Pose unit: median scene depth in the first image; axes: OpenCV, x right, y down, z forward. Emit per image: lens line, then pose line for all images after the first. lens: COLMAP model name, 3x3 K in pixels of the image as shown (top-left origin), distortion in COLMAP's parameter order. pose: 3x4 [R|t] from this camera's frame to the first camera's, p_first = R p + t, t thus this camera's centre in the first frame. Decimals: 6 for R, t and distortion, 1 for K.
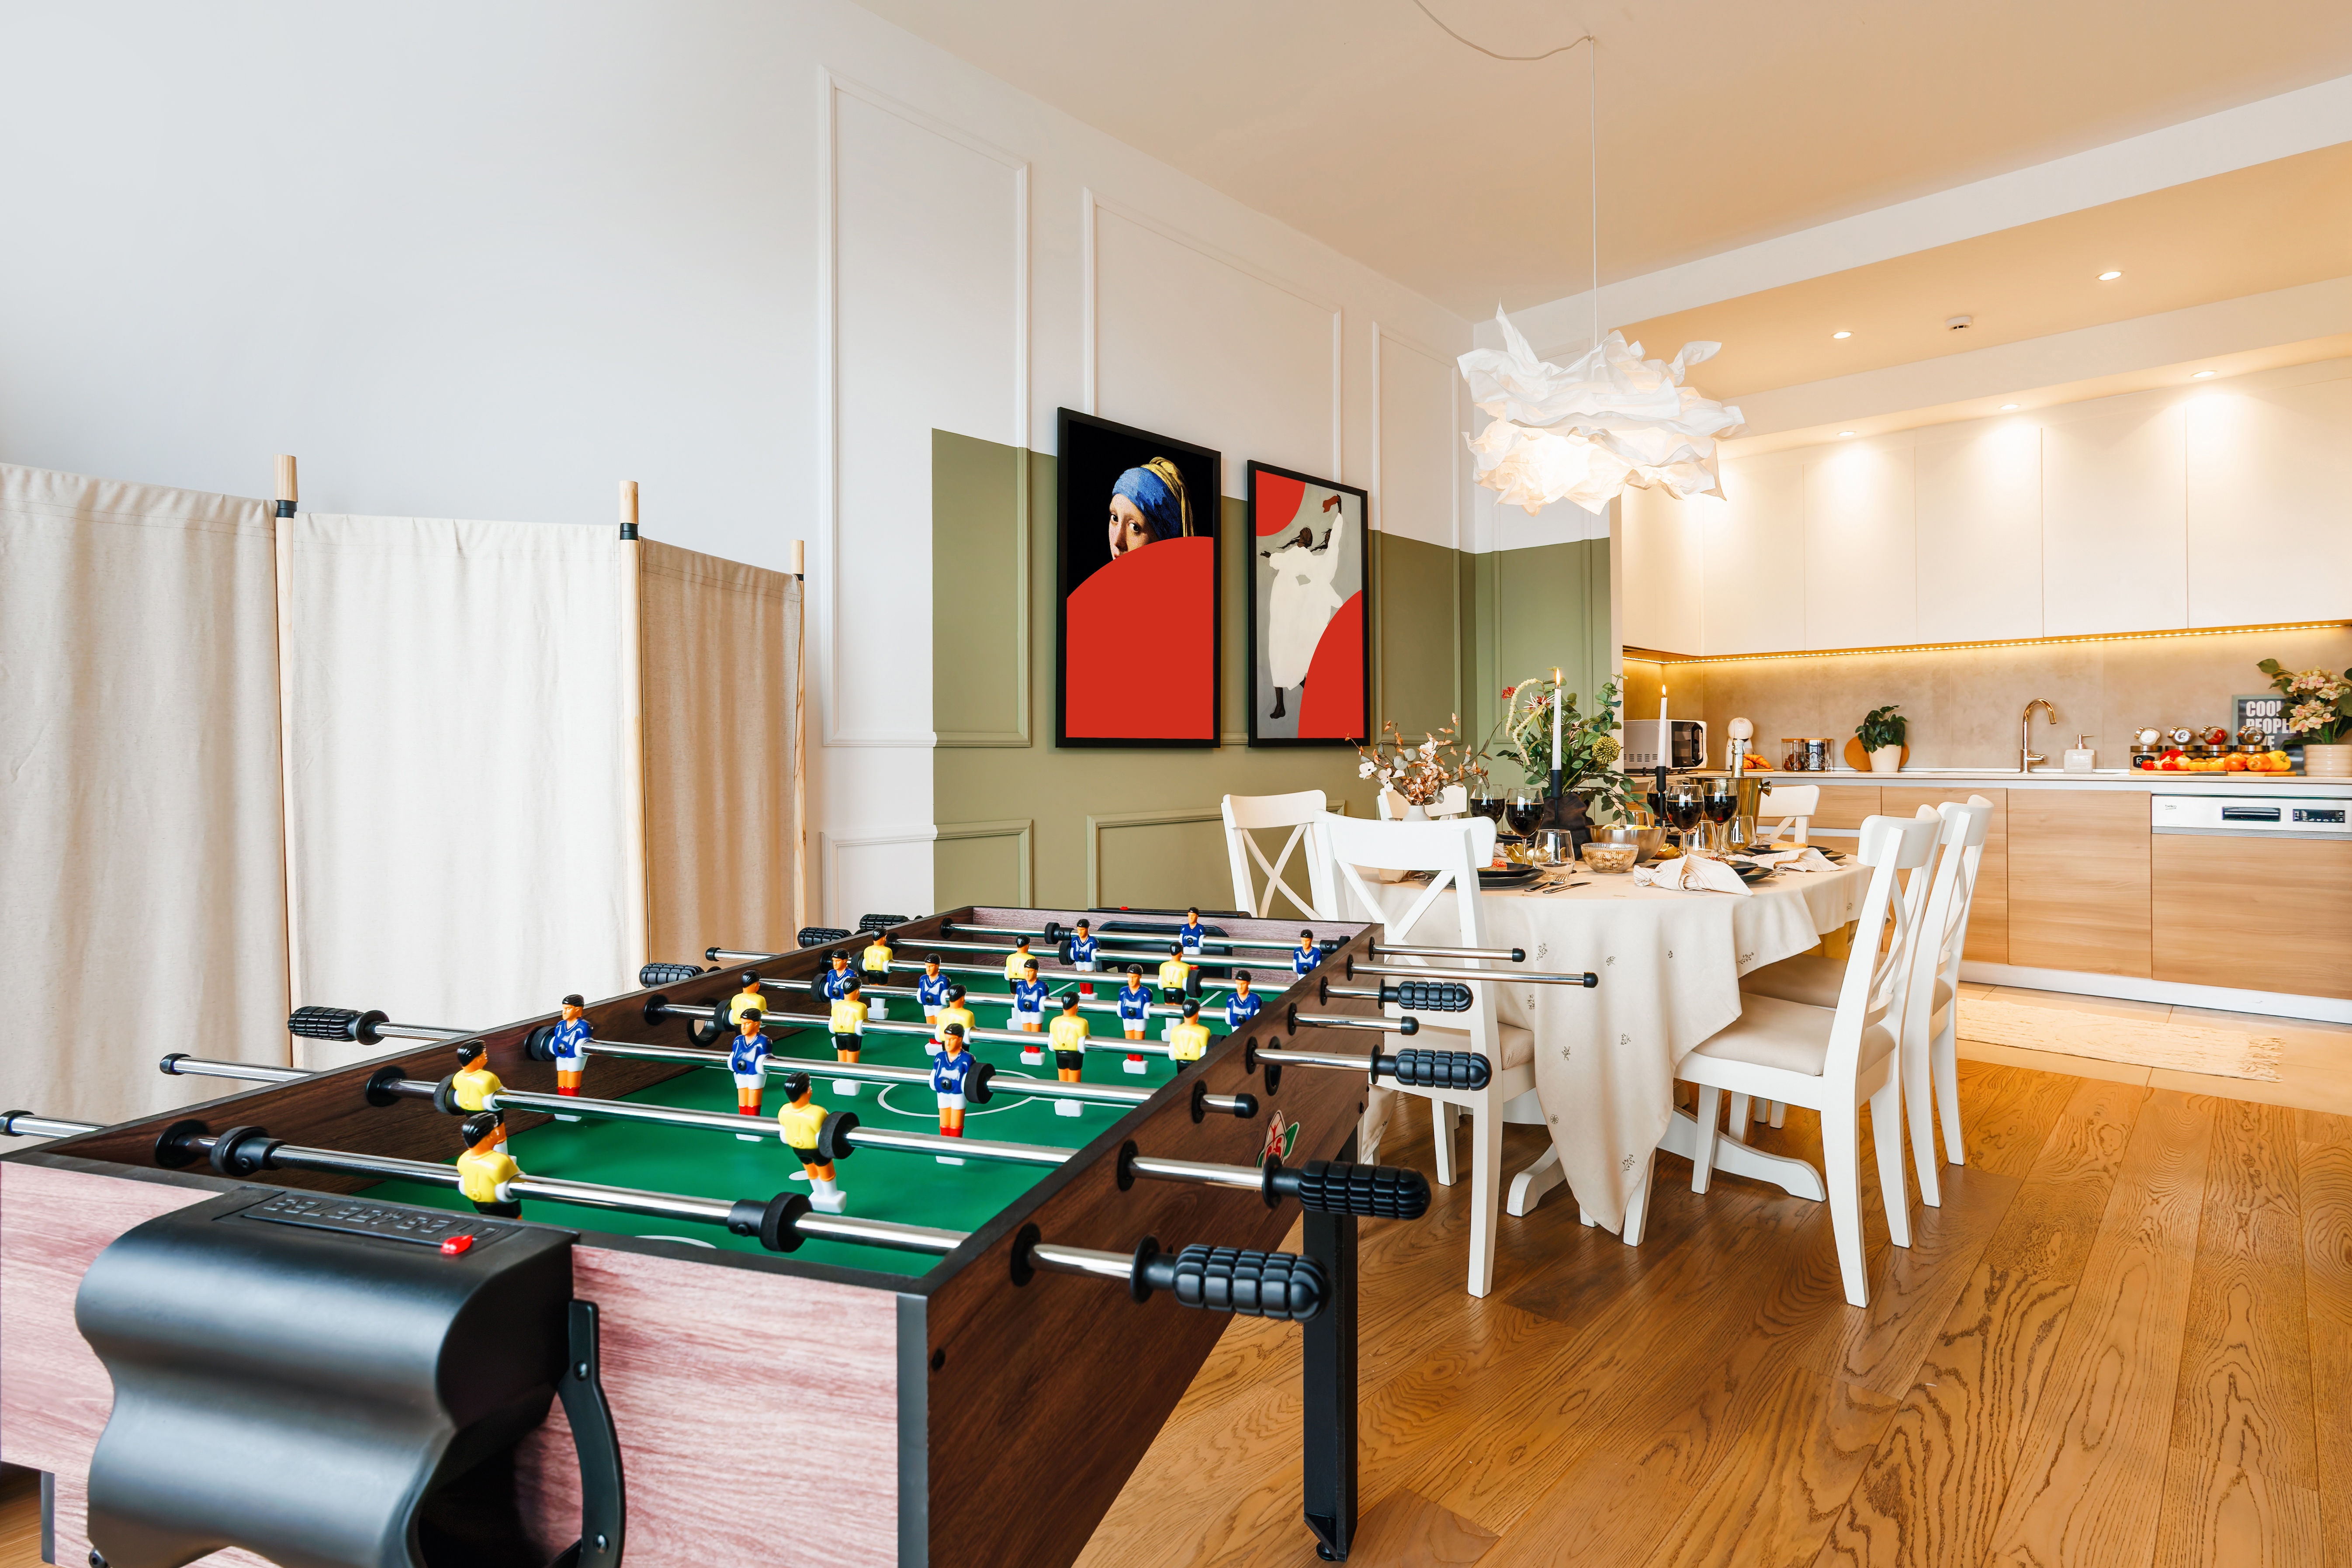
lens RADIAL K [[1142.5, 0, 1305.2], [0, 1142.5, 747.3], [0, 0, 1]] dist [0.002078, 0.001208]
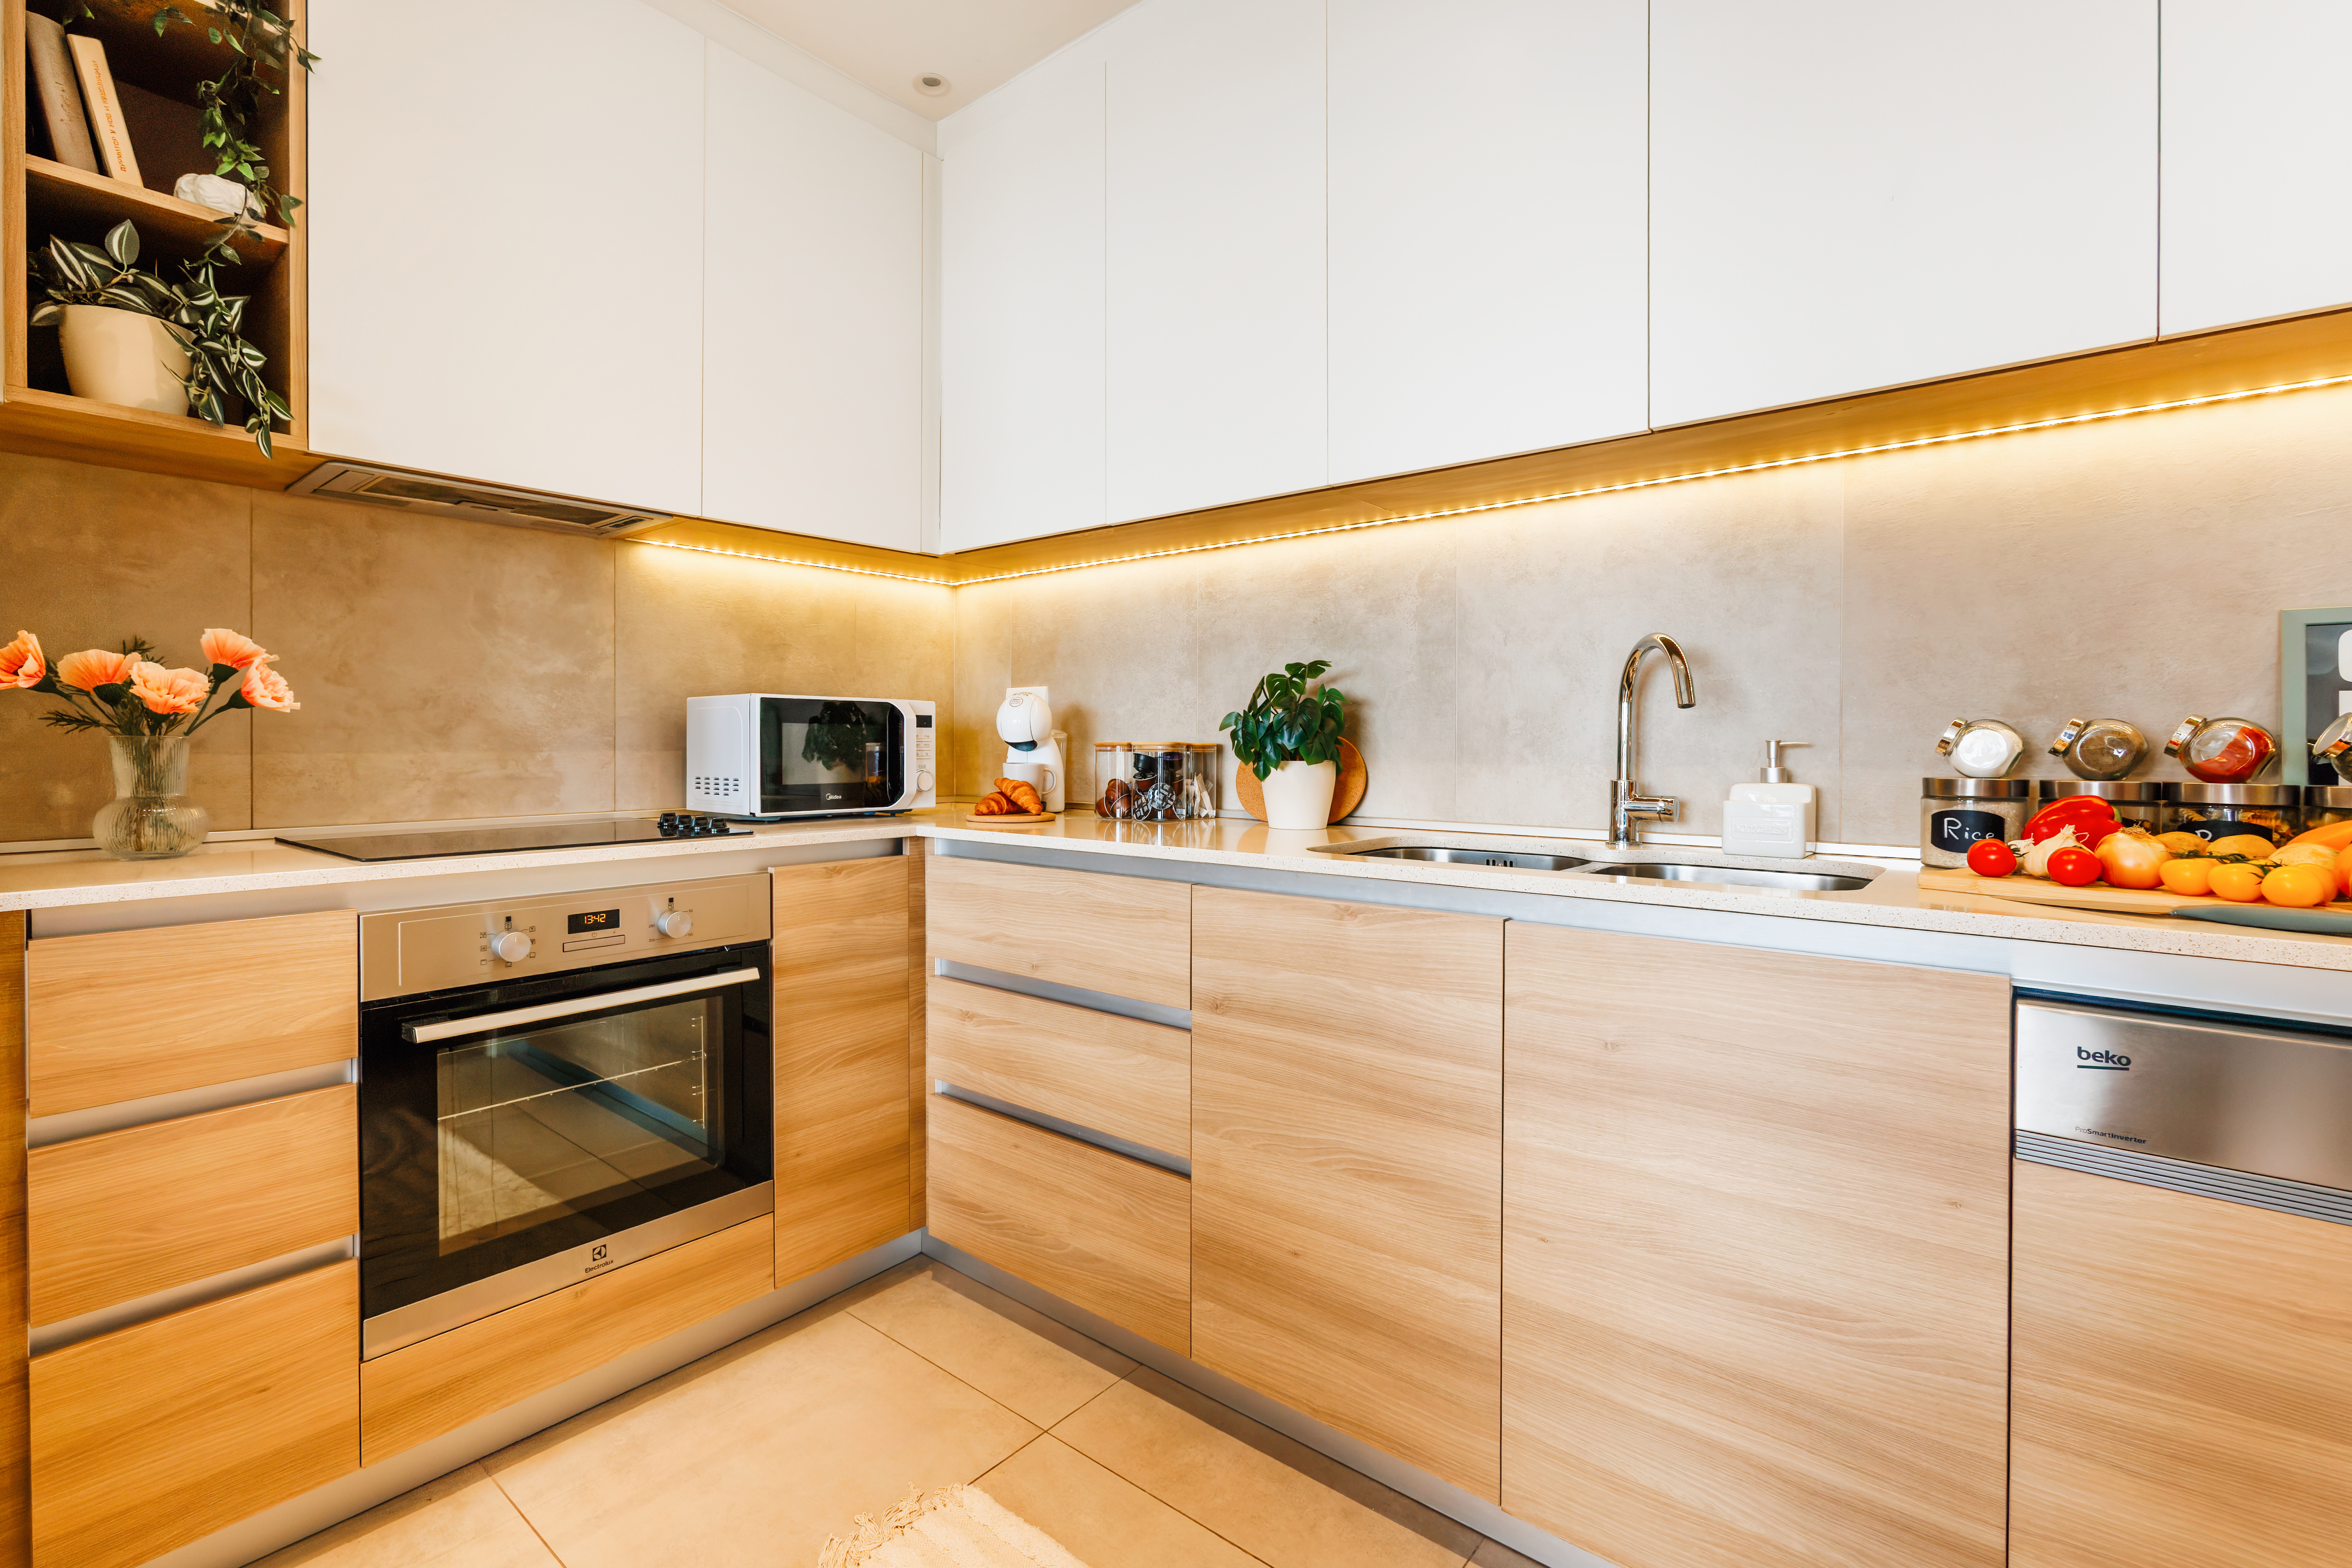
lens RADIAL K [[1048.7, 0, 1124.8], [0, 1048.7, 751.5], [0, 0, 1]] dist [-0.014855, 0.009493]
pose [[0.999806, 0.007439, -0.018254, 0.555736], [-0.007230, 0.999908, 0.011491, -0.011344], [0.018337, -0.011357, 0.999767, 0.778067]]
